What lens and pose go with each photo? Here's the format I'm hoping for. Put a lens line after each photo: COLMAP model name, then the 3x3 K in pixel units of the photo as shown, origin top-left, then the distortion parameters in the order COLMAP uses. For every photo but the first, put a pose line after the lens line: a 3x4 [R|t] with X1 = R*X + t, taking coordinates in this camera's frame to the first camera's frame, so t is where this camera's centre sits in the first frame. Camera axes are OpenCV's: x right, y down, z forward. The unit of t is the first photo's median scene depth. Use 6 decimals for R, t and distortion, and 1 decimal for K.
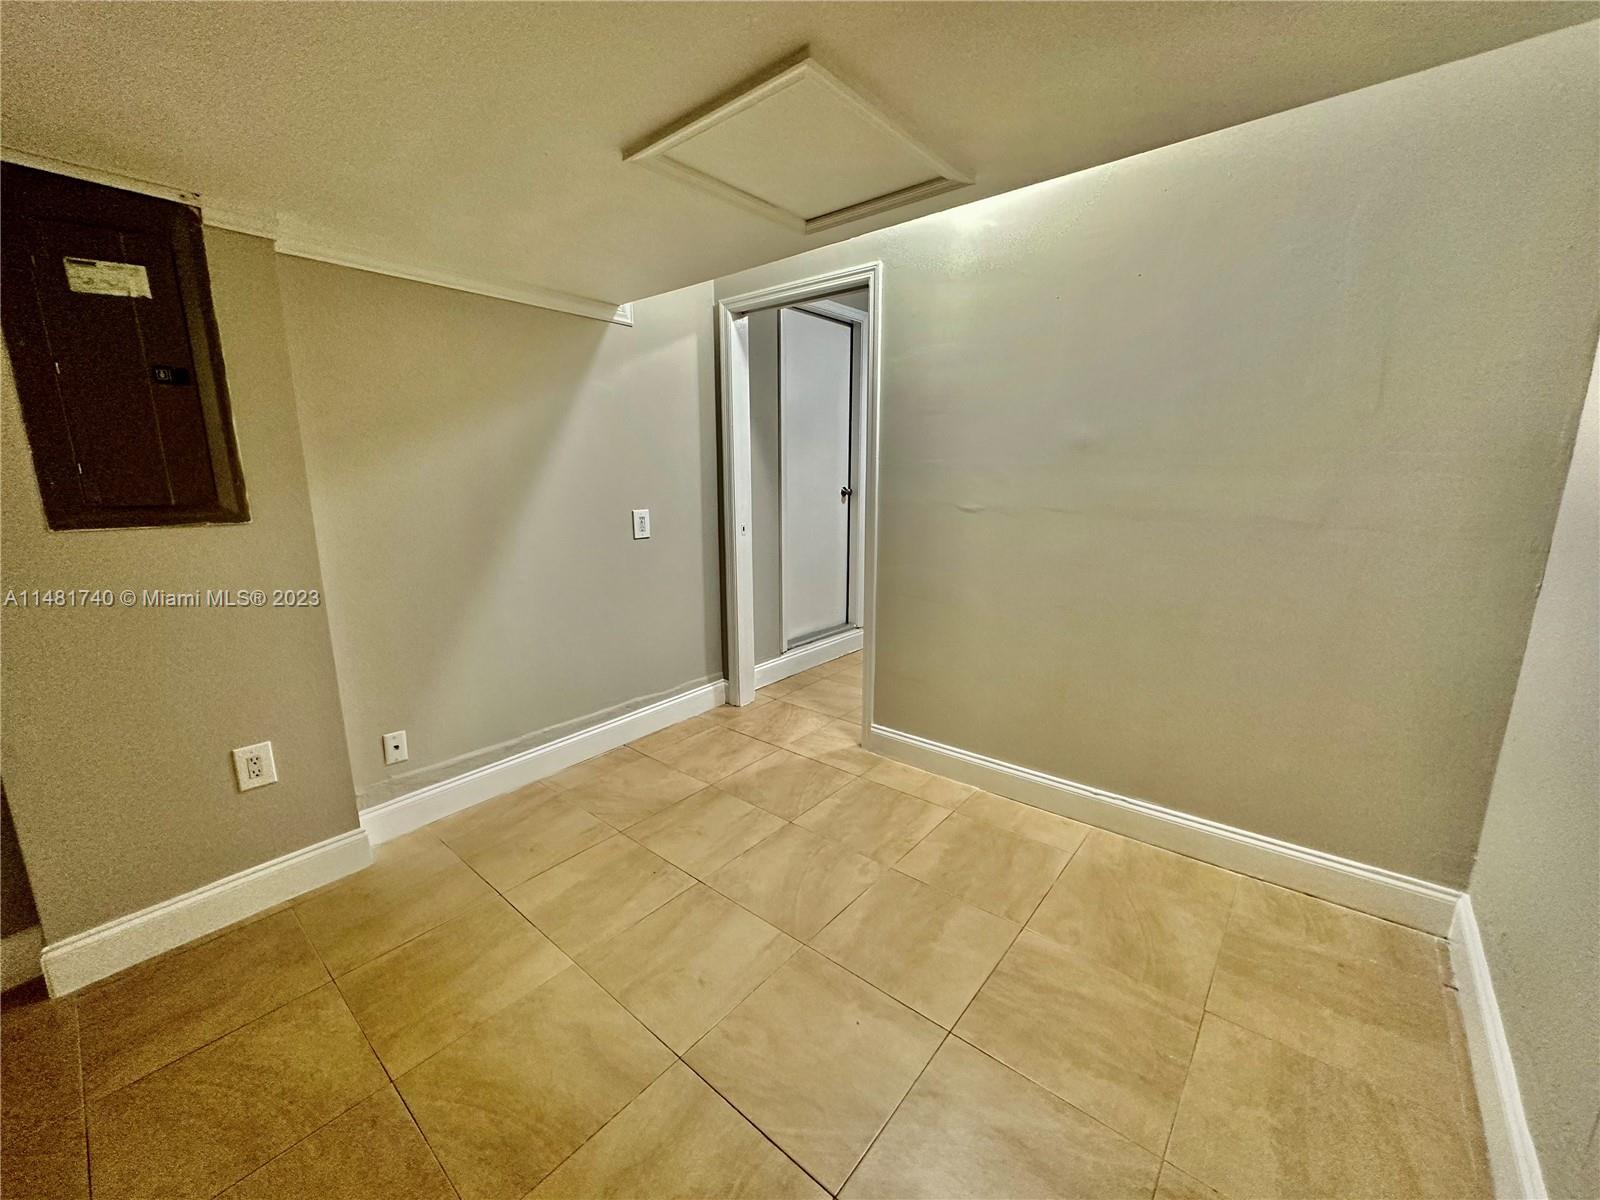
lens RADIAL K [[636.5, 0, 800.0], [0, 636.5, 600.0], [0, 0, 1]] dist [-0.001464, 0.000054]
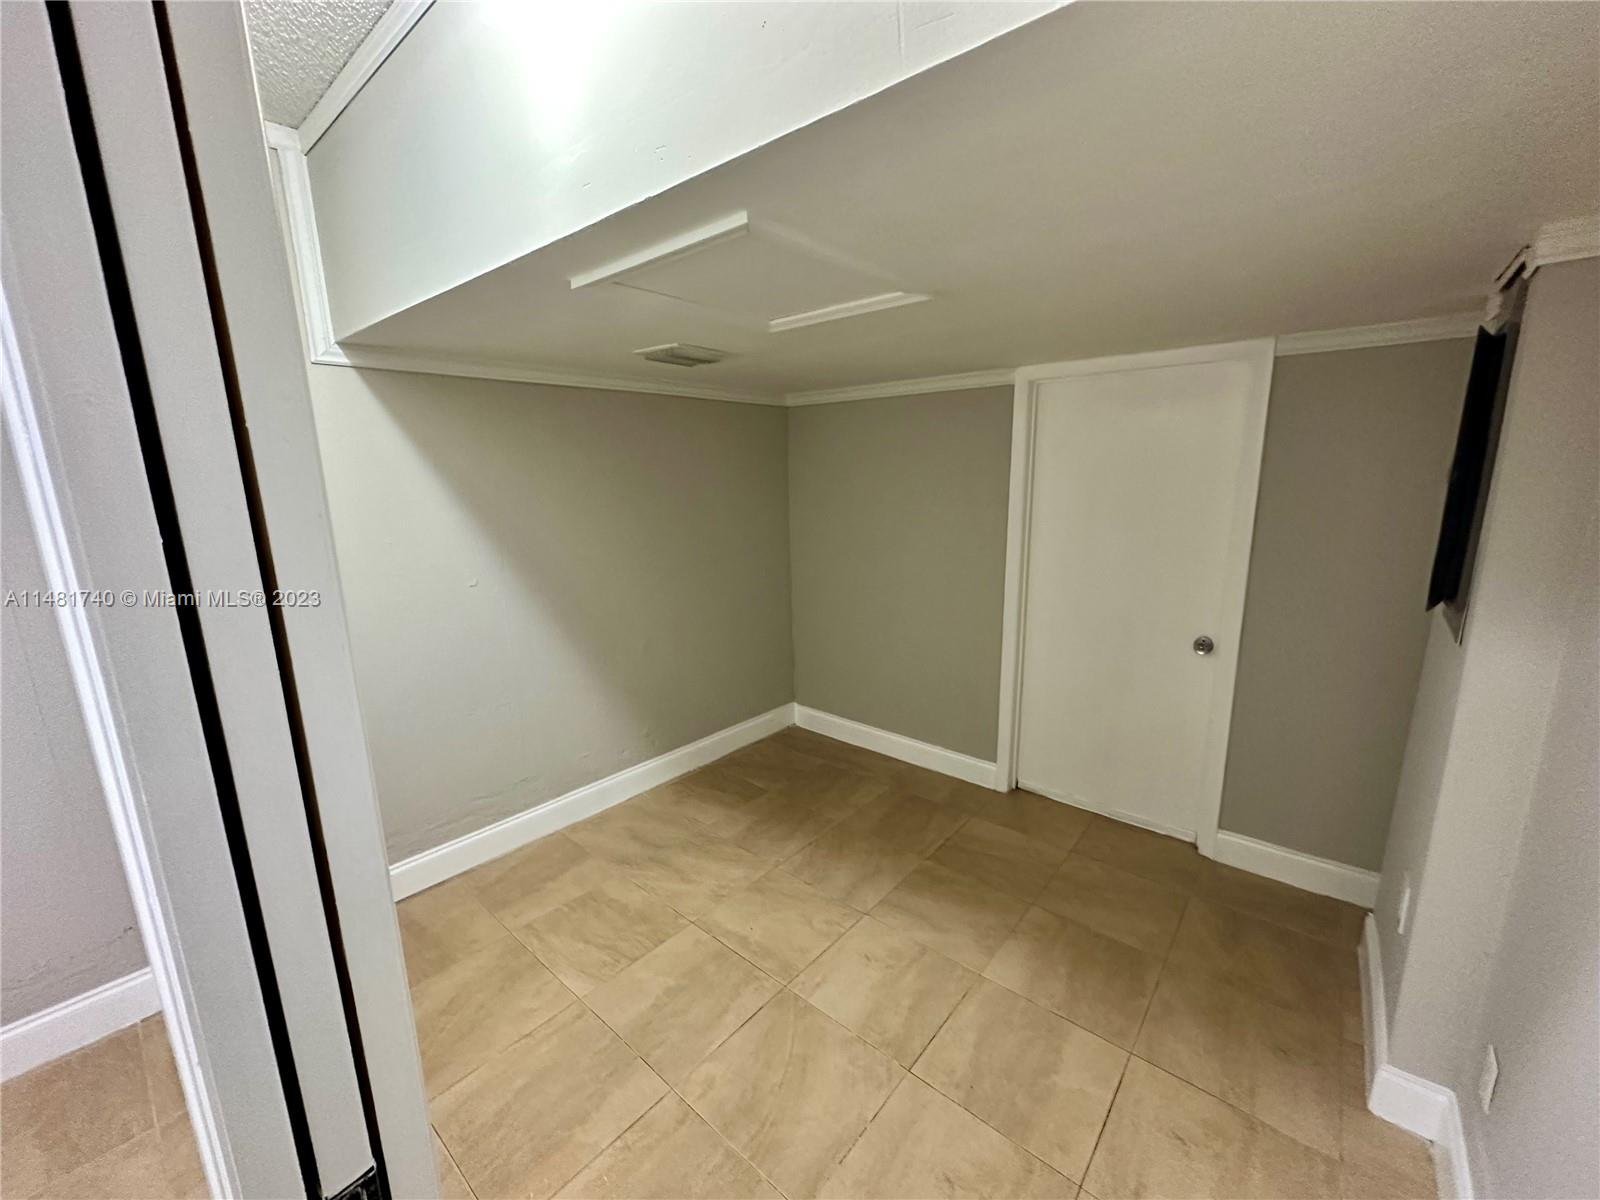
lens RADIAL K [[636.5, 0, 800.0], [0, 636.5, 600.0], [0, 0, 1]] dist [-0.001464, 0.000054]
pose [[-0.999804, 0.019507, 0.003513, -0.029566], [0.019323, 0.919828, 0.391847, -0.446093], [0.004412, 0.391837, -0.920024, 1.504987]]
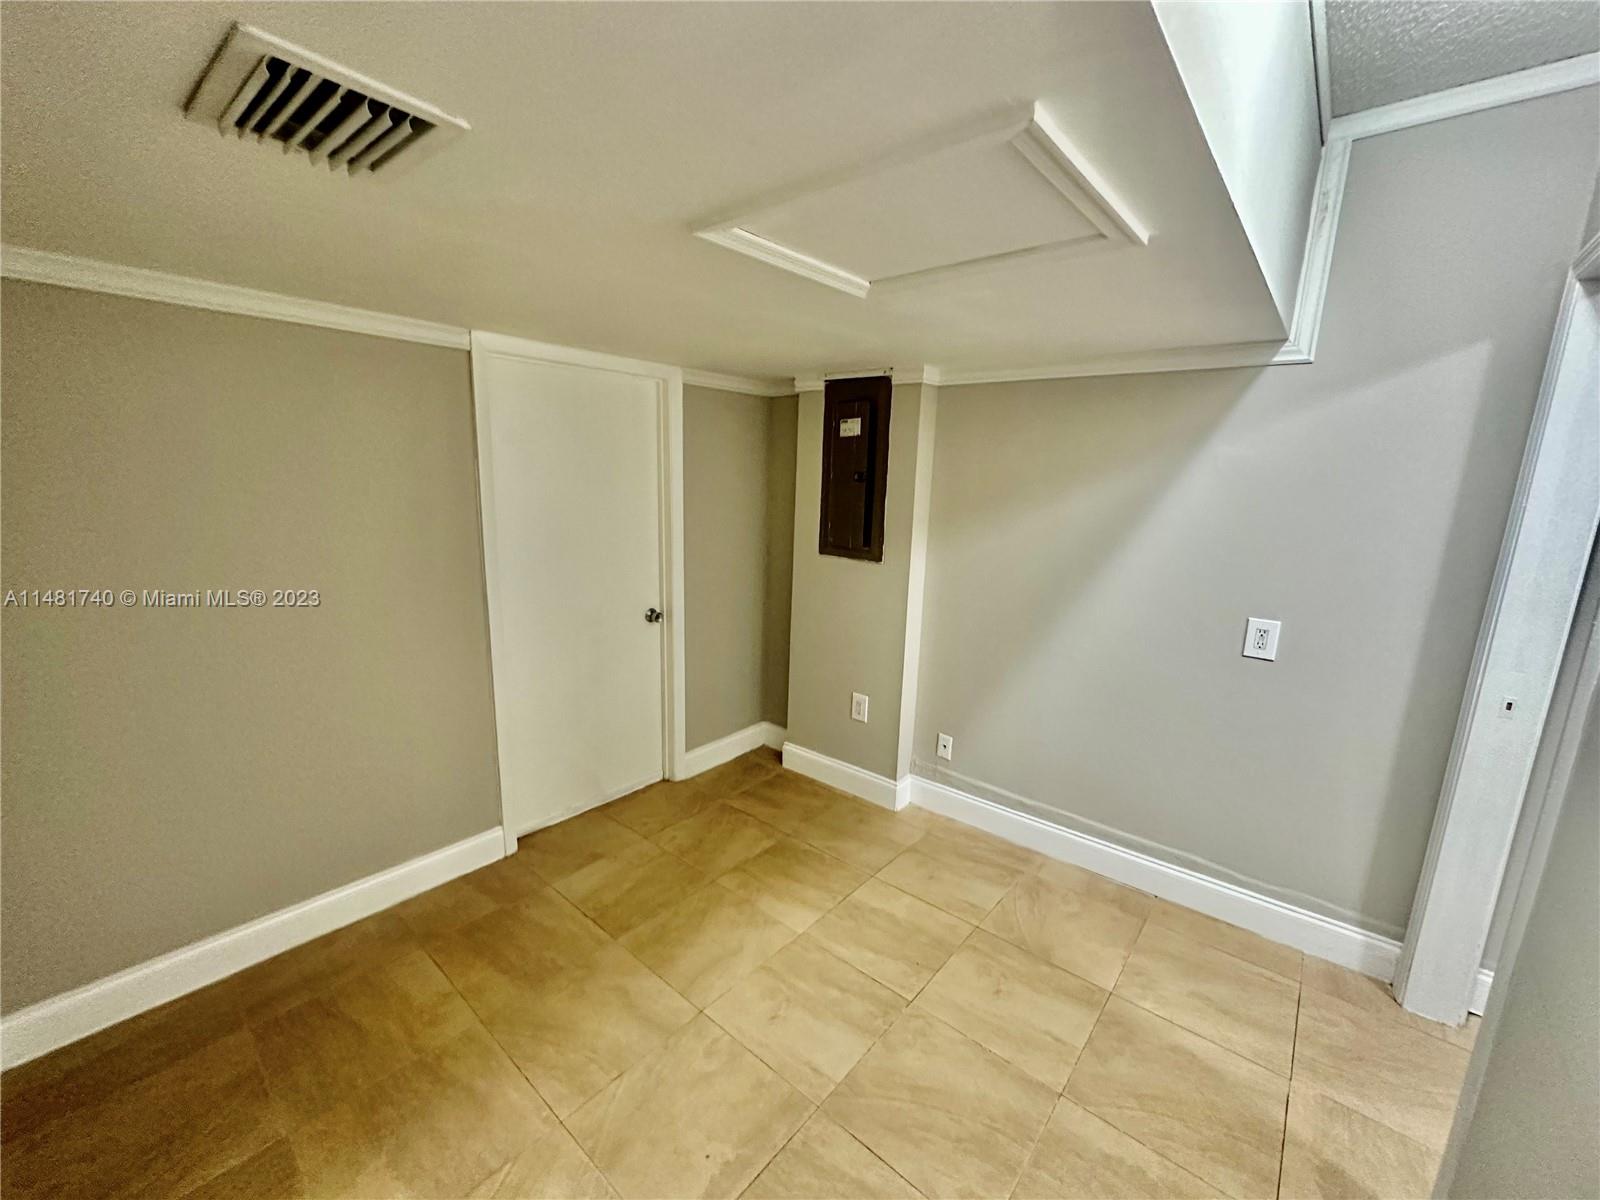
lens RADIAL K [[636.5, 0, 800.0], [0, 636.5, 600.0], [0, 0, 1]] dist [-0.001464, 0.000054]
pose [[-0.009473, 0.199054, -0.979943, 0.634147], [-0.225963, 0.954212, 0.196011, -0.264000], [0.974090, 0.223287, 0.035940, 0.668594]]
